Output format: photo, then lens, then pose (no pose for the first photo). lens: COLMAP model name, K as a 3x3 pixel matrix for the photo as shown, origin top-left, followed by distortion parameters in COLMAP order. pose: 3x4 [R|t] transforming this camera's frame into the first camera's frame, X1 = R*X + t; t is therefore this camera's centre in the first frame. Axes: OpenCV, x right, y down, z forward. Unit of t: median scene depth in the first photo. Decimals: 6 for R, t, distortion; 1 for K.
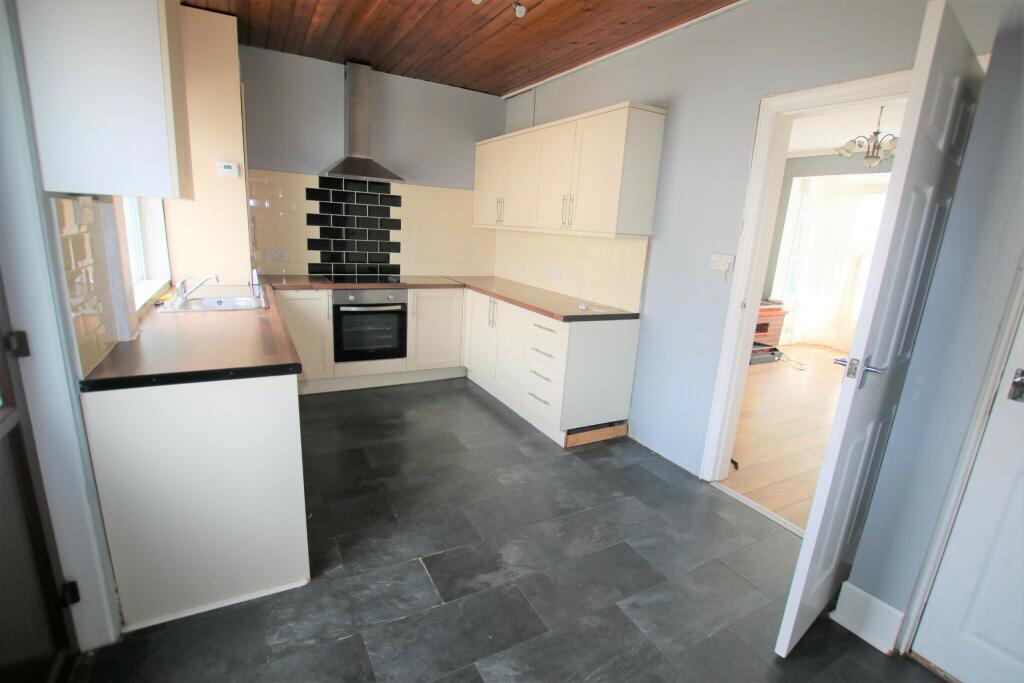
lens RADIAL K [[476.4, 0, 514.4], [0, 476.4, 346.7], [0, 0, 1]] dist [-0.028602, 0.001383]
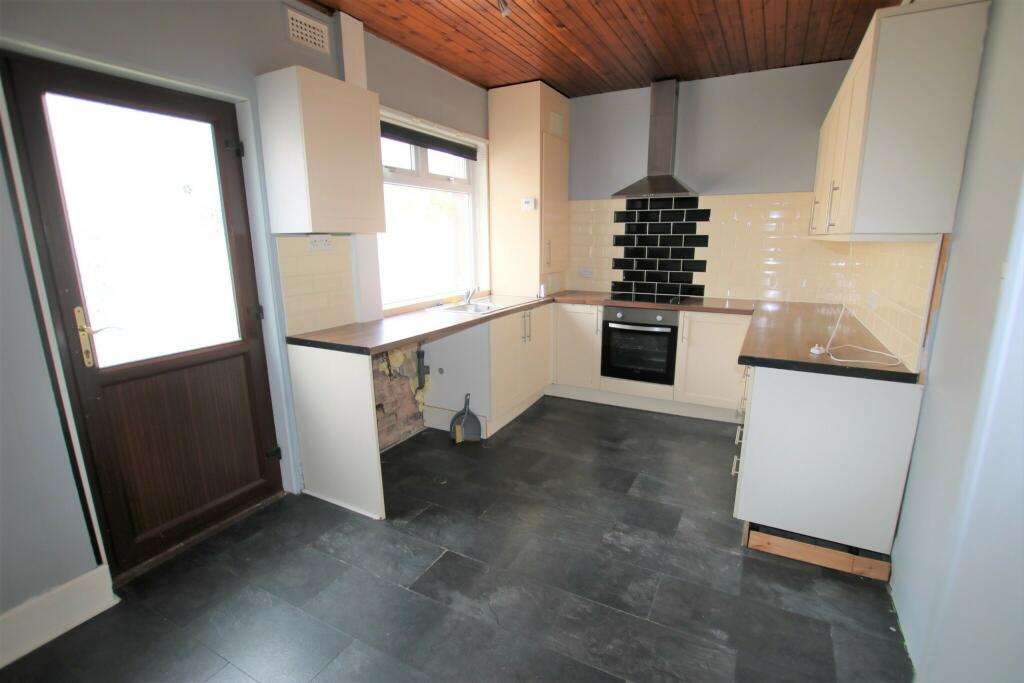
lens RADIAL K [[476.4, 0, 514.4], [0, 476.4, 346.7], [0, 0, 1]] dist [-0.028602, 0.001383]
pose [[0.542107, 0.122426, -0.831344, 0.453801], [-0.165600, 0.985493, 0.037141, -0.043643], [0.823831, 0.117536, 0.554516, 0.304360]]
